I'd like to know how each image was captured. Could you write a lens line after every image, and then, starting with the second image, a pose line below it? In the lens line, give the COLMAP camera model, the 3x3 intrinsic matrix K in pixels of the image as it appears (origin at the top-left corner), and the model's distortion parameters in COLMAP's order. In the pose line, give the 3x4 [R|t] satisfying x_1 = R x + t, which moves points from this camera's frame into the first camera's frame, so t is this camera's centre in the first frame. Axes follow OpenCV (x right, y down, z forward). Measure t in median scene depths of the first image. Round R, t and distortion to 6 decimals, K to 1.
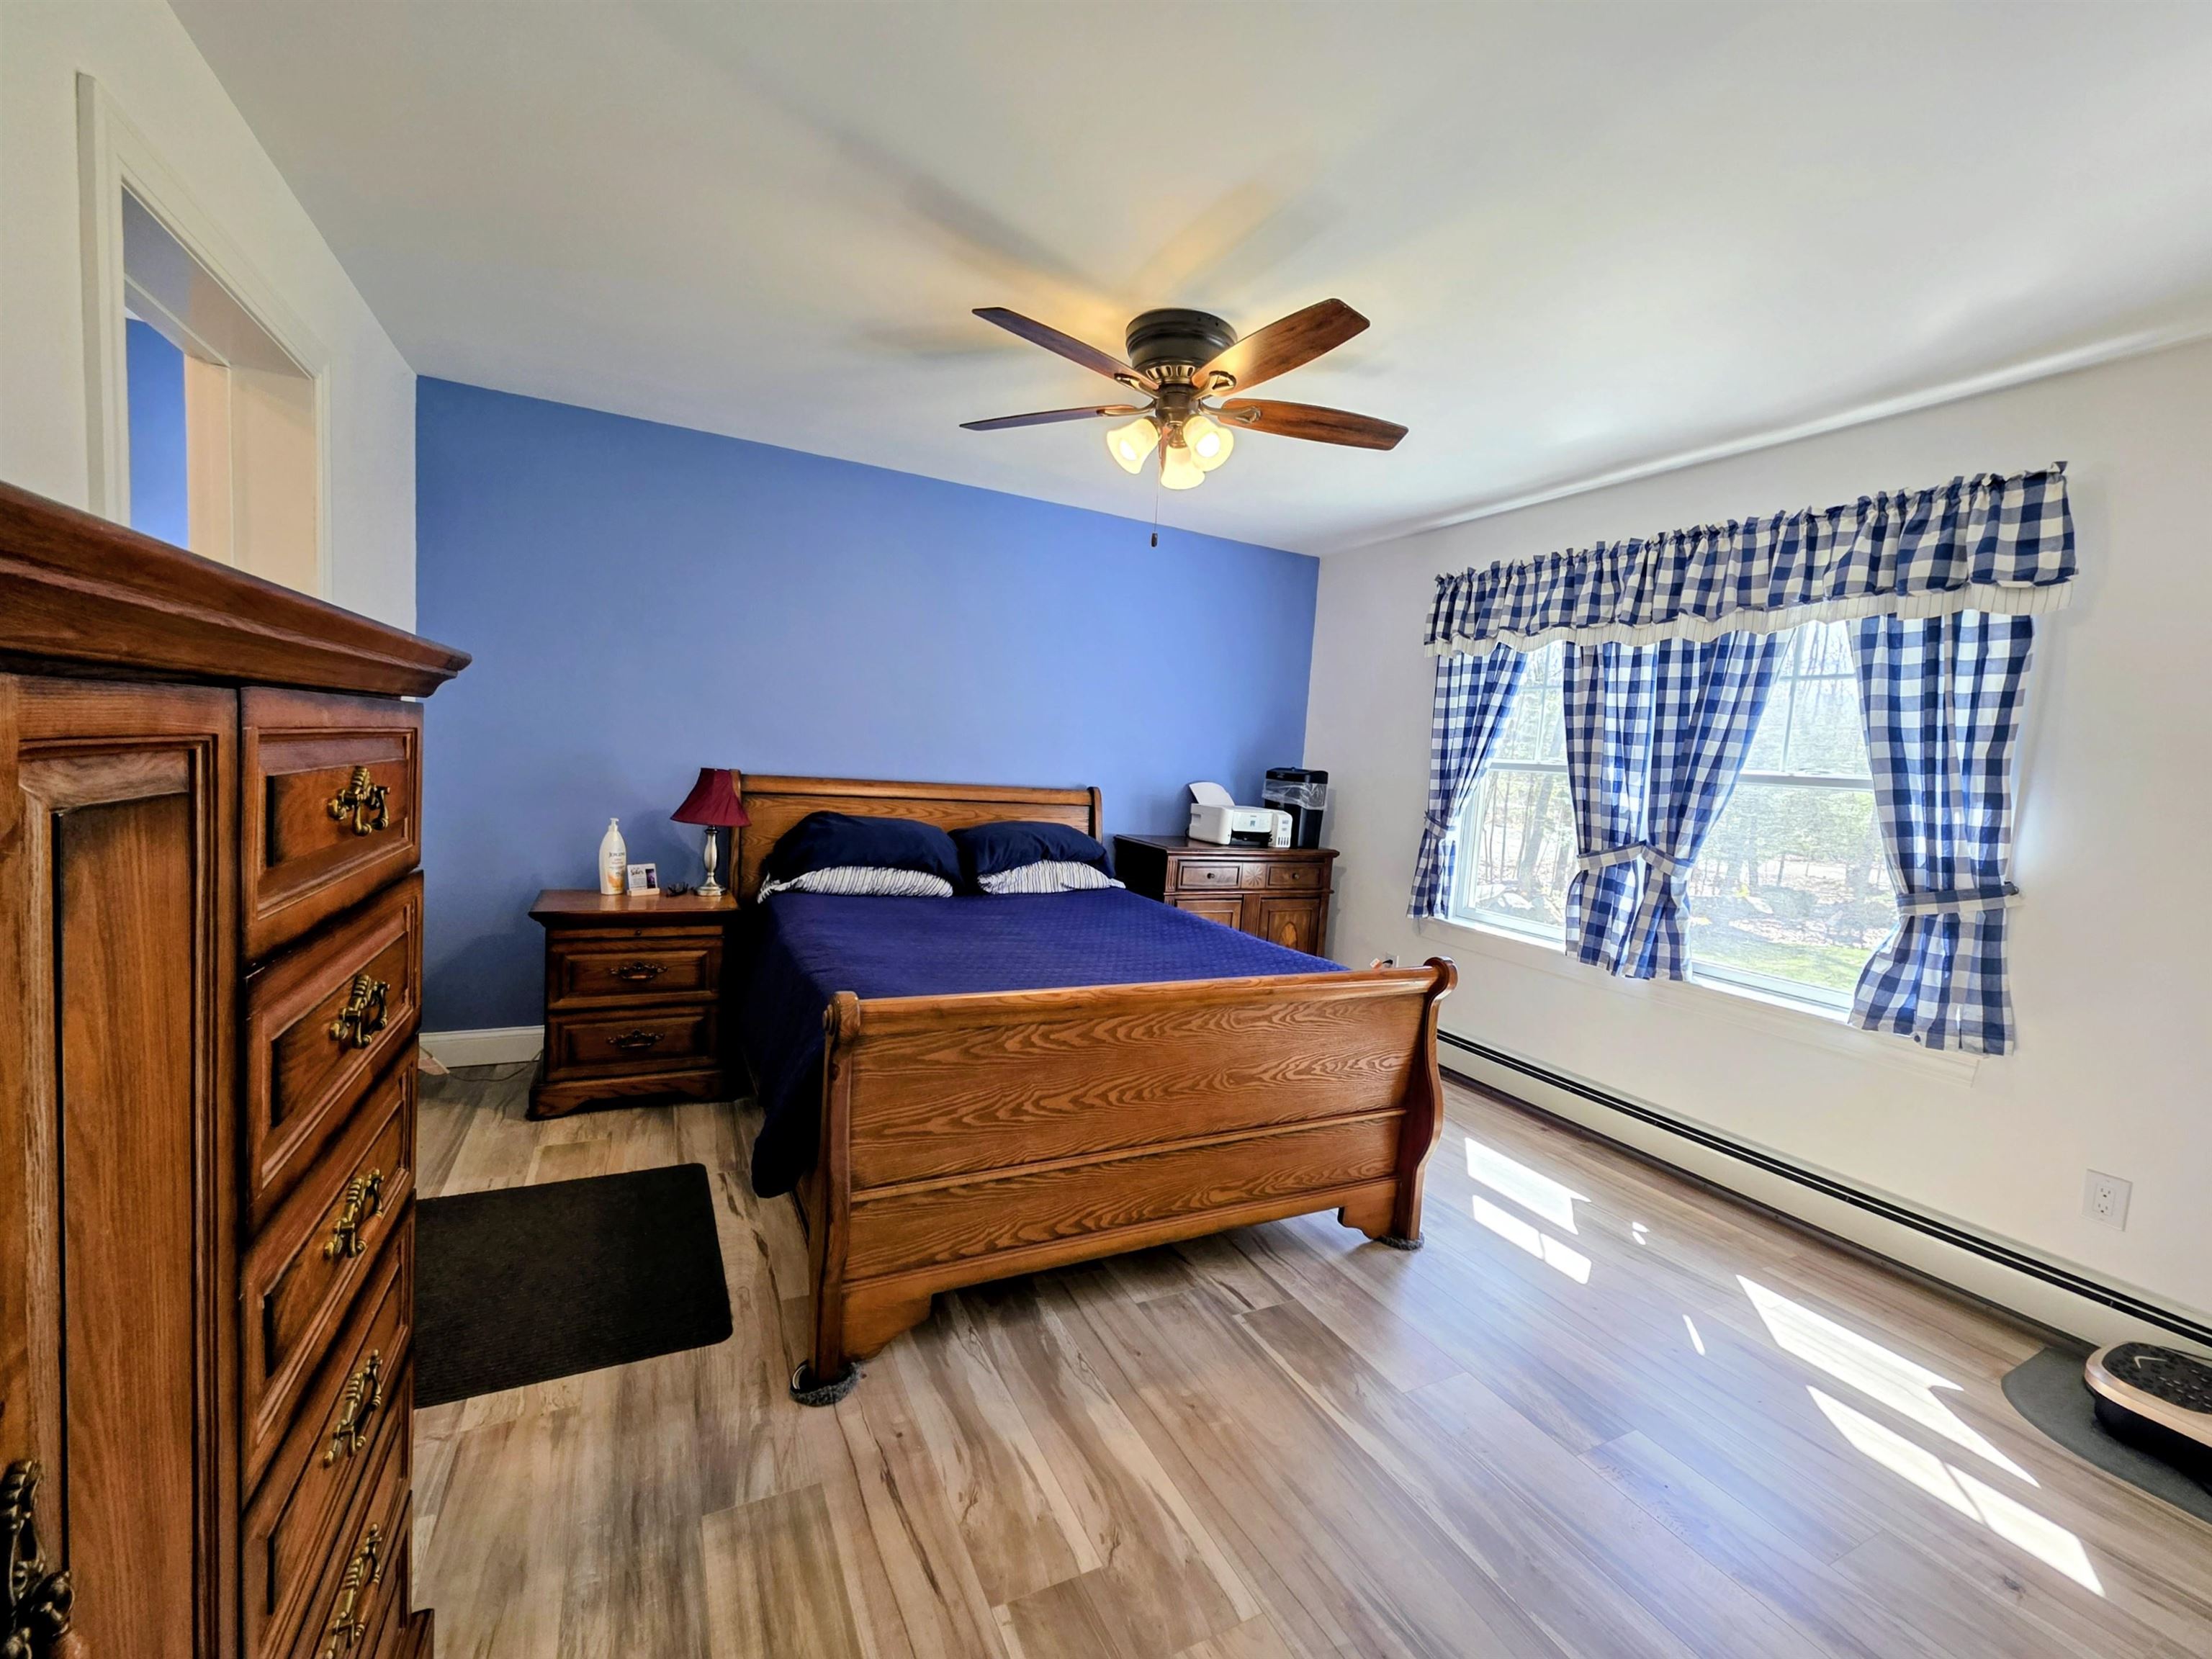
lens RADIAL K [[908.2, 0, 1126.8], [0, 908.2, 835.4], [0, 0, 1]] dist [-0.020553, 0.000197]
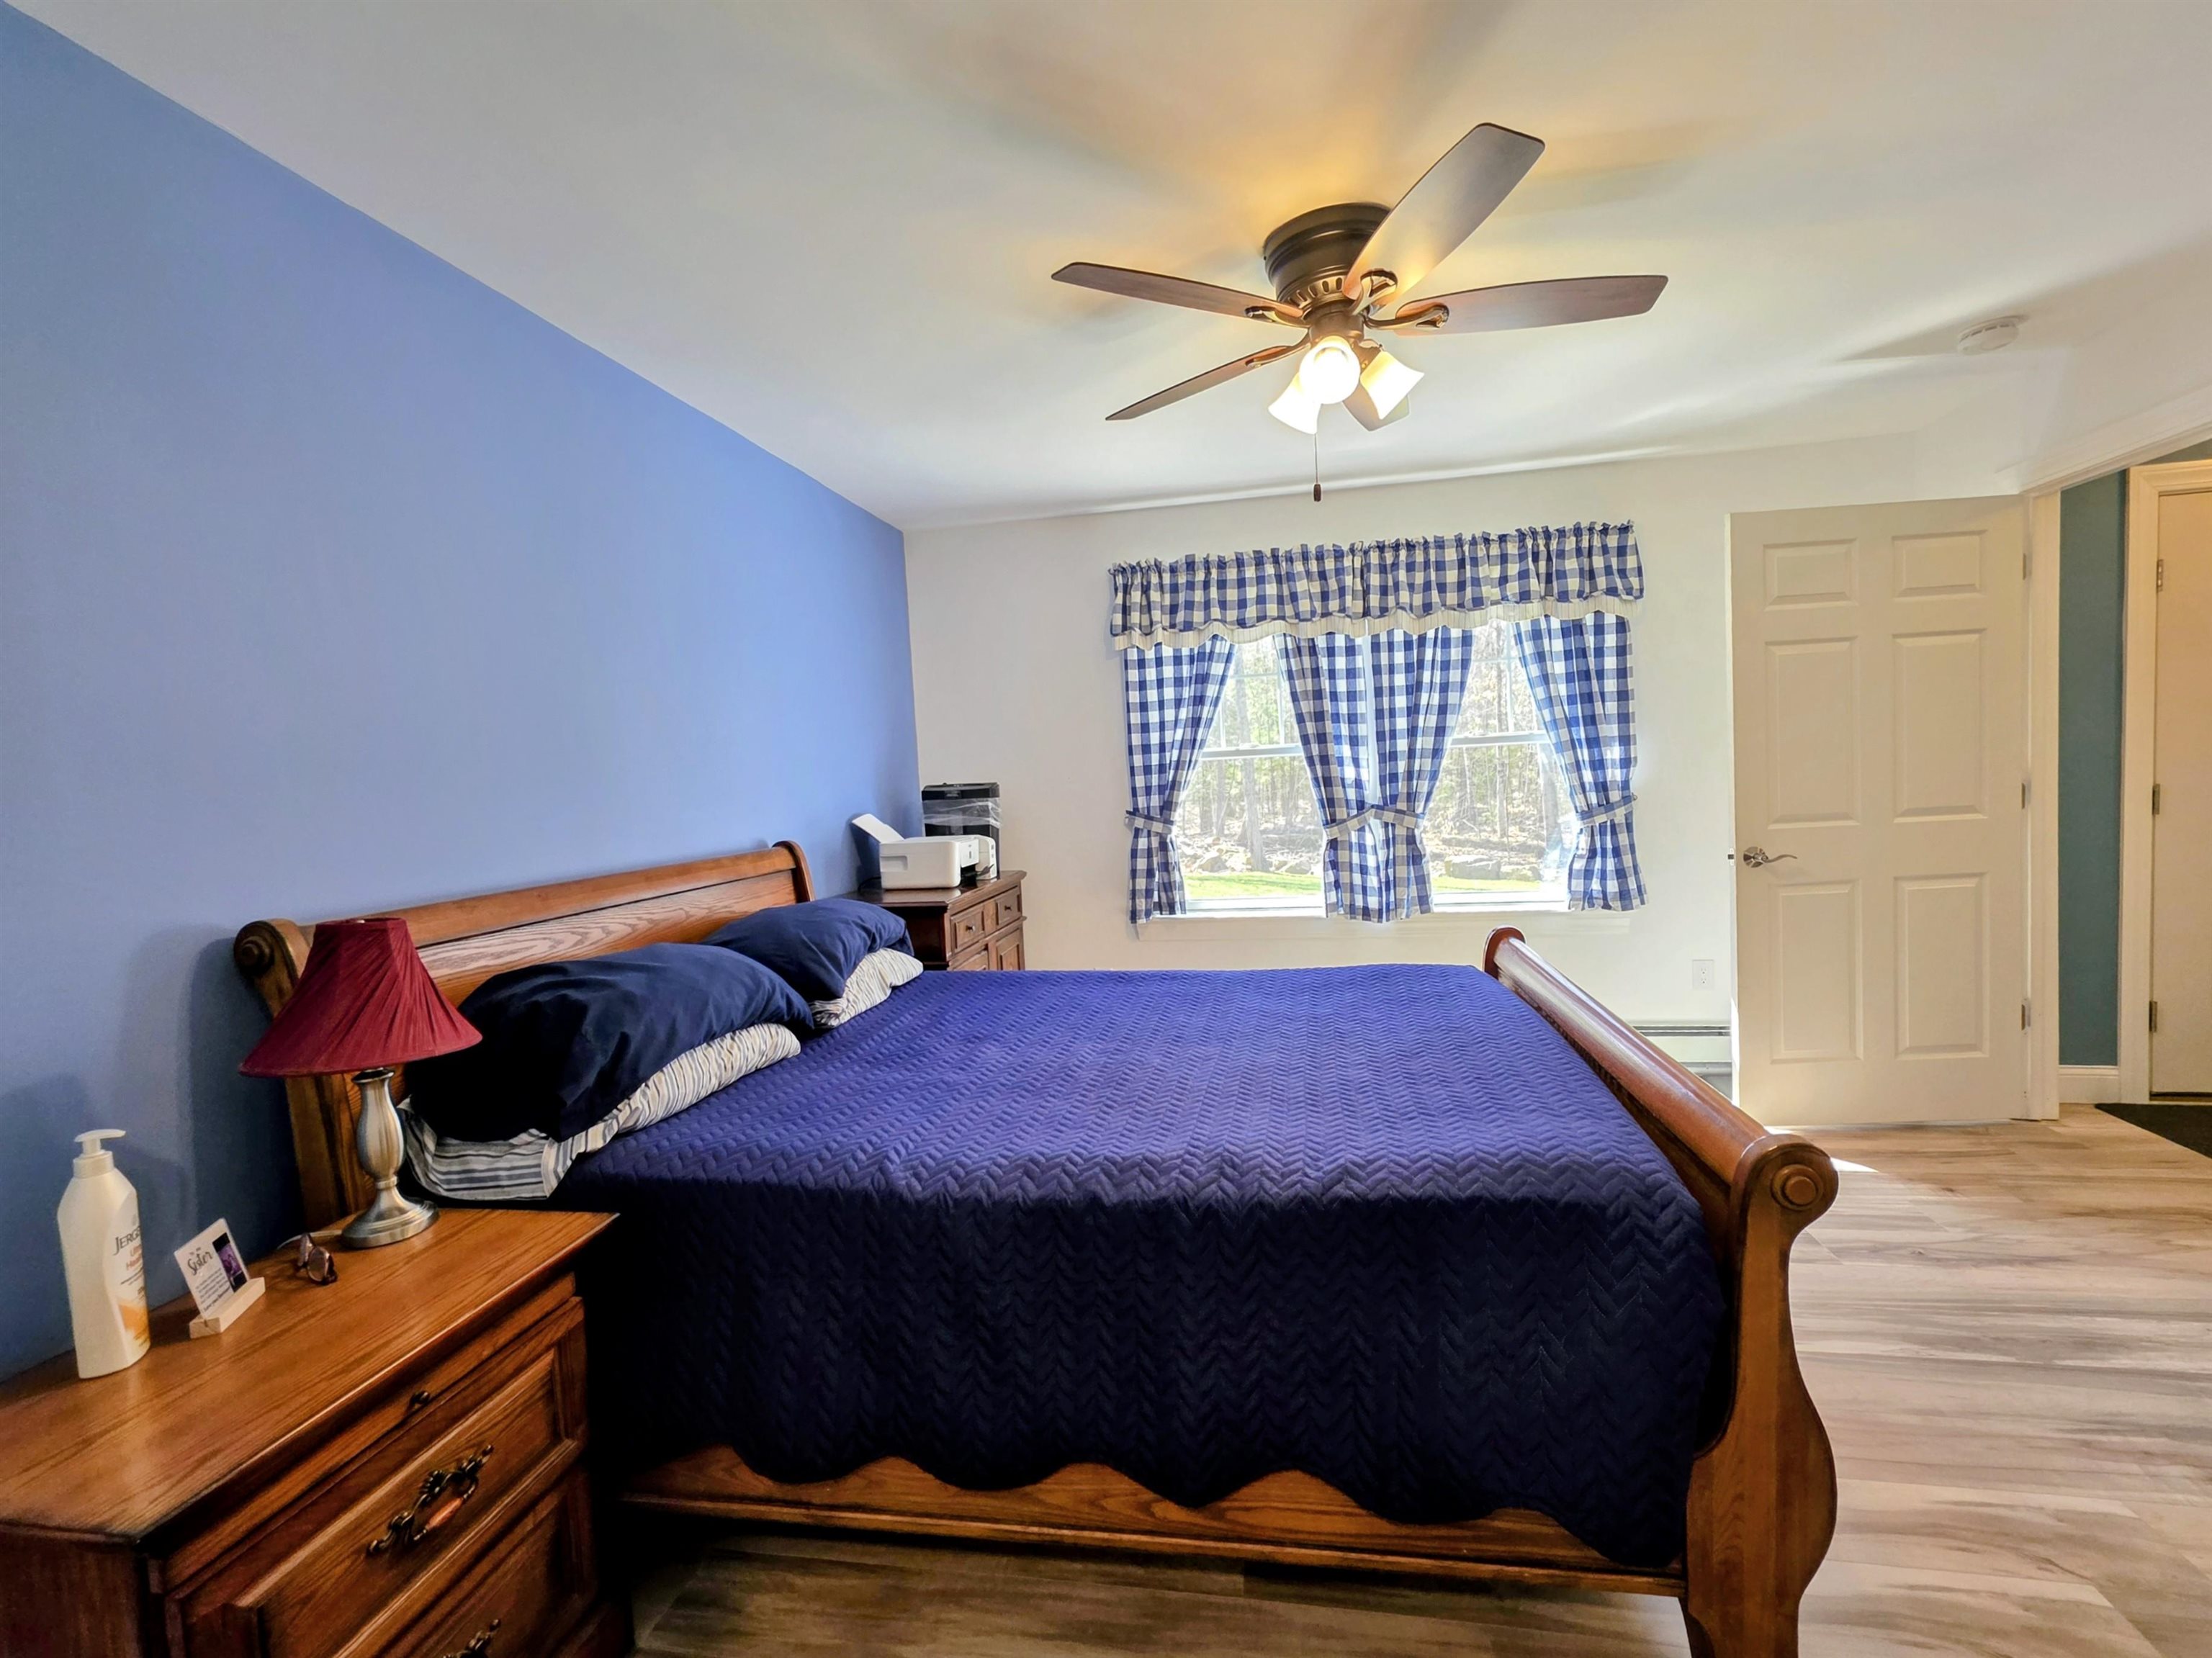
lens RADIAL K [[933.0, 0, 1129.9], [0, 933.0, 830.6], [0, 0, 1]] dist [0.000811, 0.000389]
pose [[0.594583, -0.144188, 0.791000, -0.558186], [0.156914, 0.985681, 0.061726, -0.081926], [-0.788574, 0.087418, 0.608694, 0.495746]]
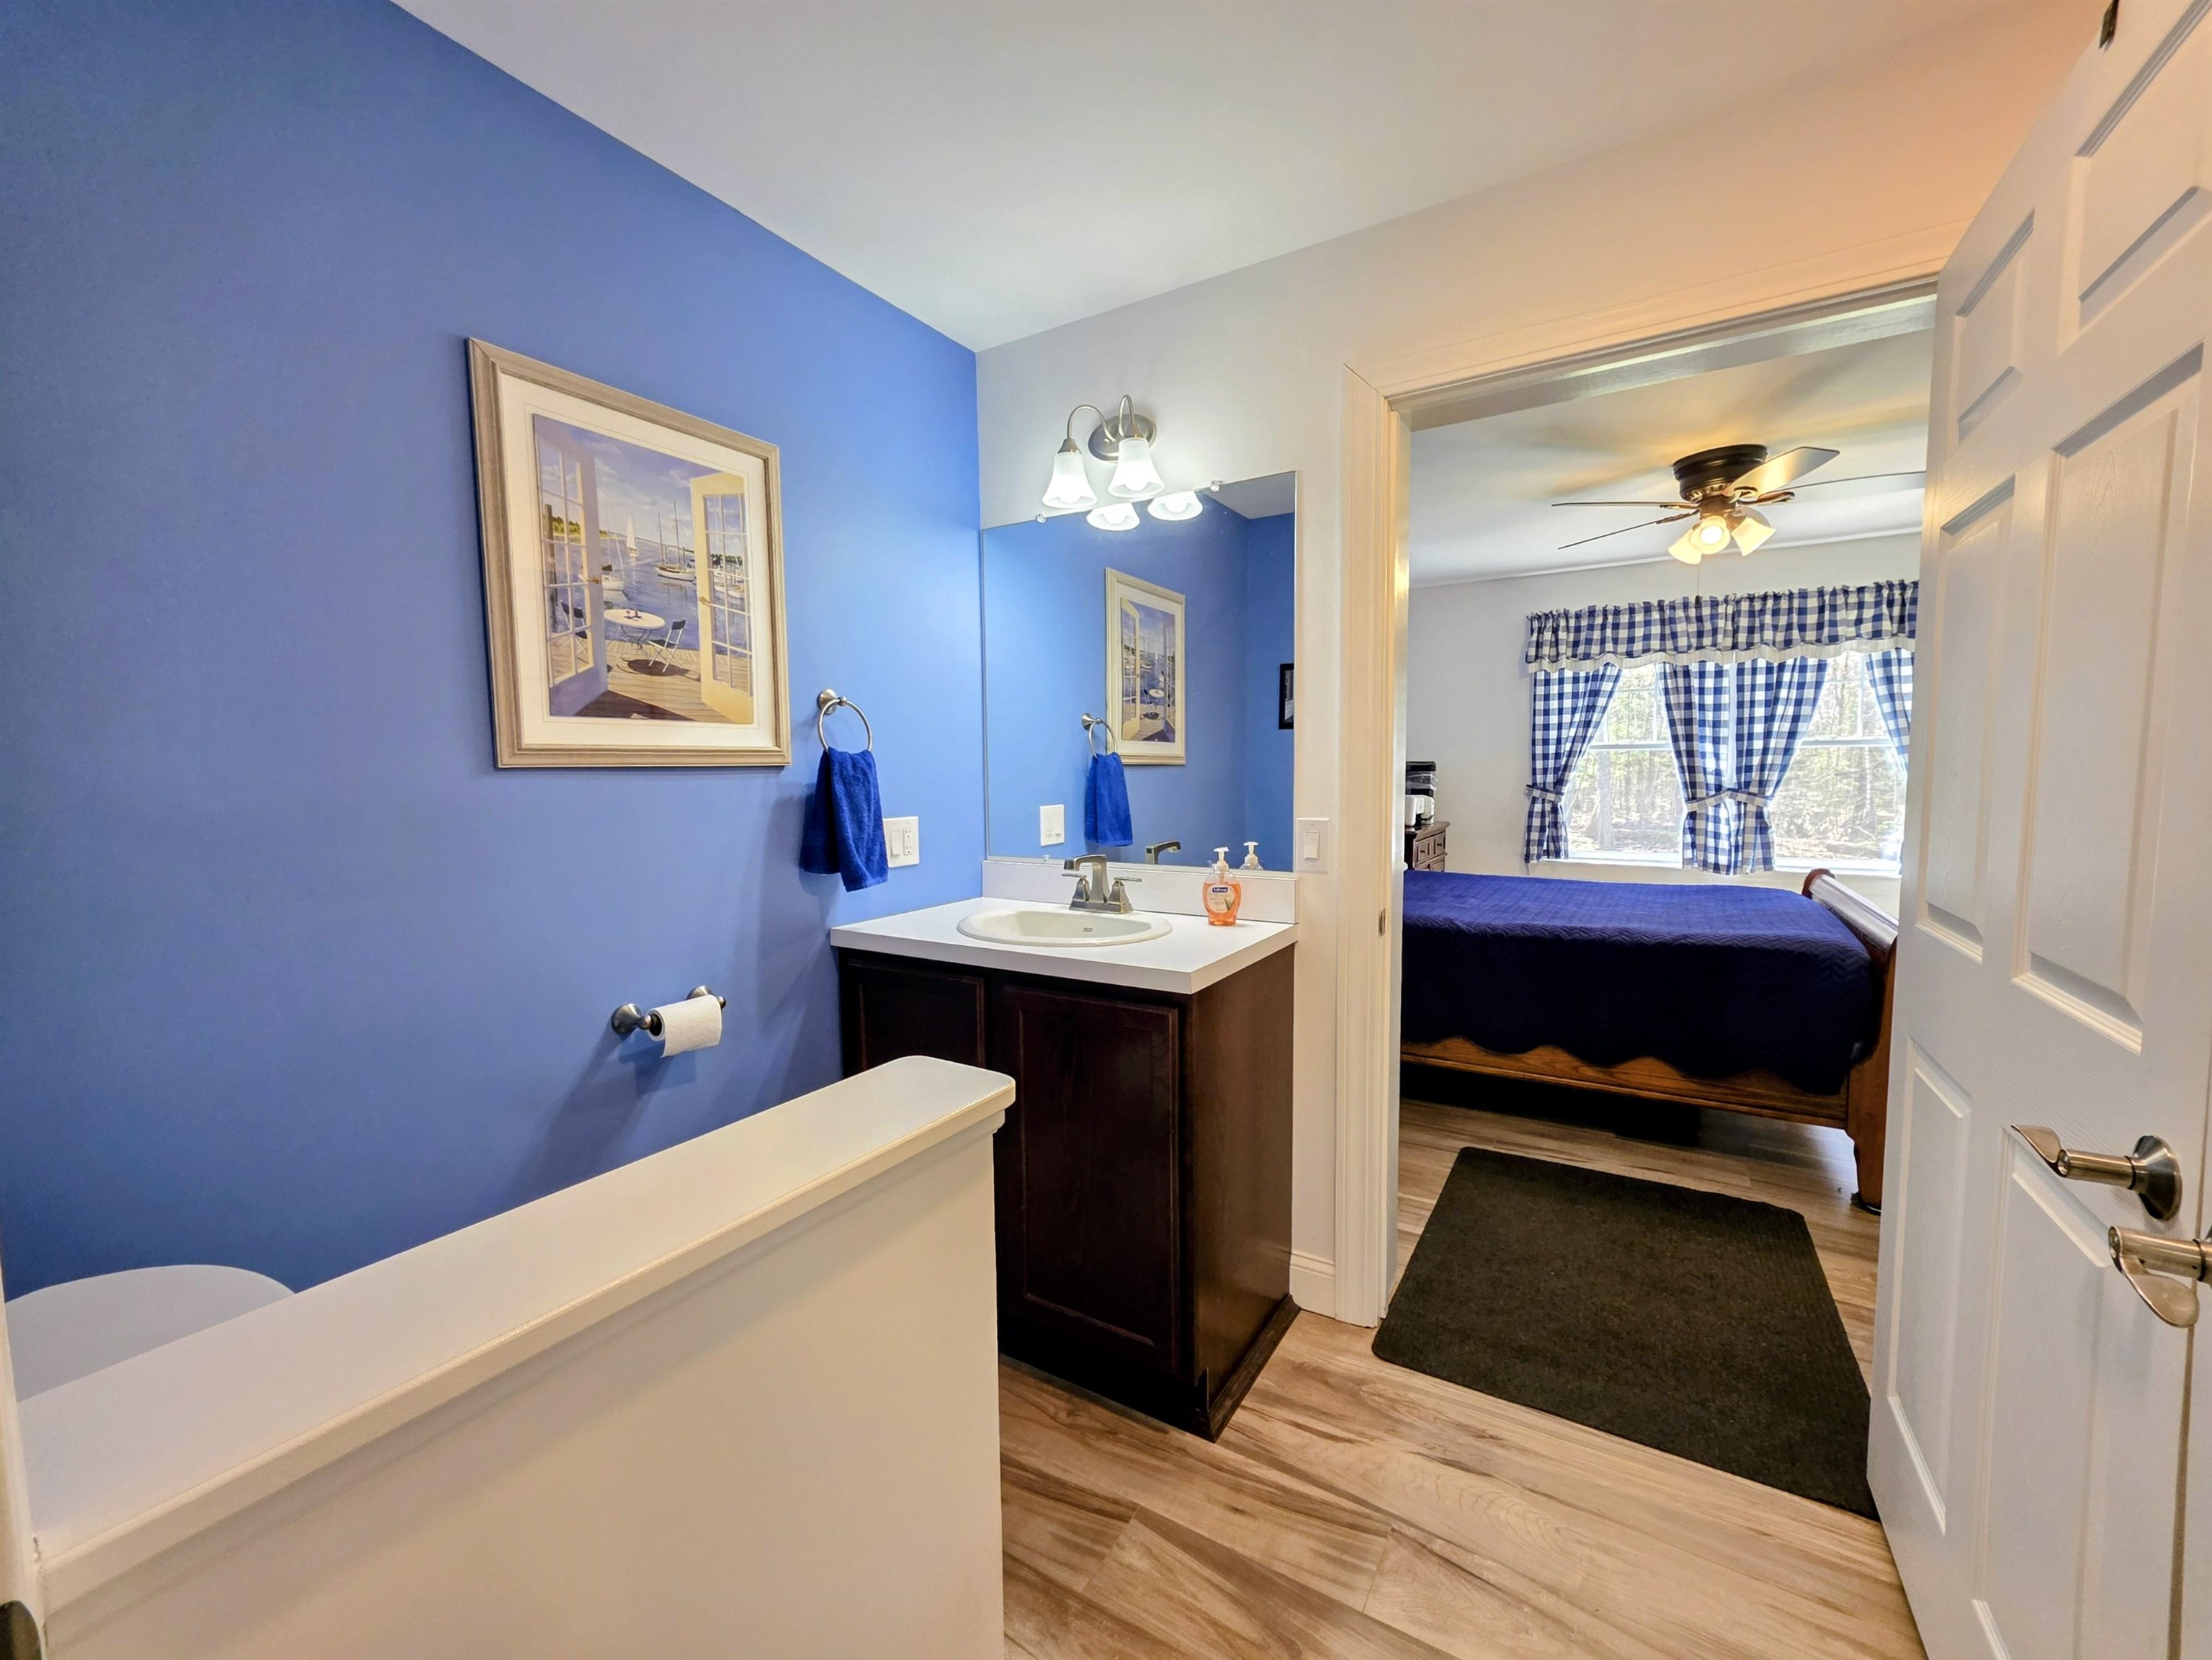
lens RADIAL K [[877.6, 0, 1123.0], [0, 877.6, 836.1], [0, 0, 1]] dist [-0.000798, 0.000451]
pose [[0.844113, -0.115581, 0.523559, -1.103728], [0.111560, 0.992978, 0.039347, -0.086243], [-0.524430, 0.025195, 0.851080, 0.238970]]
